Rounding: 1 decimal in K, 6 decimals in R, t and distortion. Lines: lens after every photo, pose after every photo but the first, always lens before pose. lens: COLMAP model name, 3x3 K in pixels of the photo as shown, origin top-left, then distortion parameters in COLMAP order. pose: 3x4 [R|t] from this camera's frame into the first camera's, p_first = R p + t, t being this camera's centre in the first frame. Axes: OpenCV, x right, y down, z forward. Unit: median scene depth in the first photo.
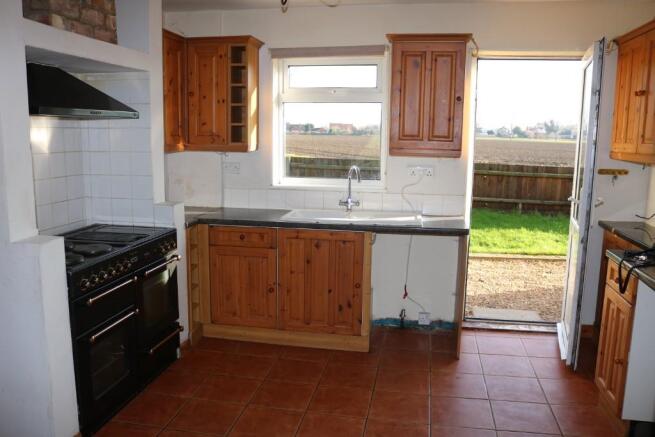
lens RADIAL K [[540.9, 0, 327.5], [0, 540.9, 218.5], [0, 0, 1]] dist [-0.157719, 0.129496]
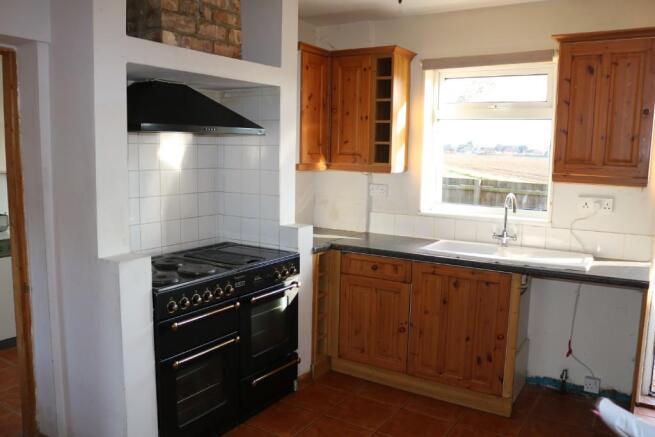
lens RADIAL K [[540.9, 0, 327.5], [0, 540.9, 218.5], [0, 0, 1]] dist [-0.157719, 0.129496]
pose [[0.925171, 0.051549, -0.376033, 0.105161], [-0.065286, 0.997581, -0.023870, -0.020726], [0.373893, 0.046634, 0.926299, 0.130605]]
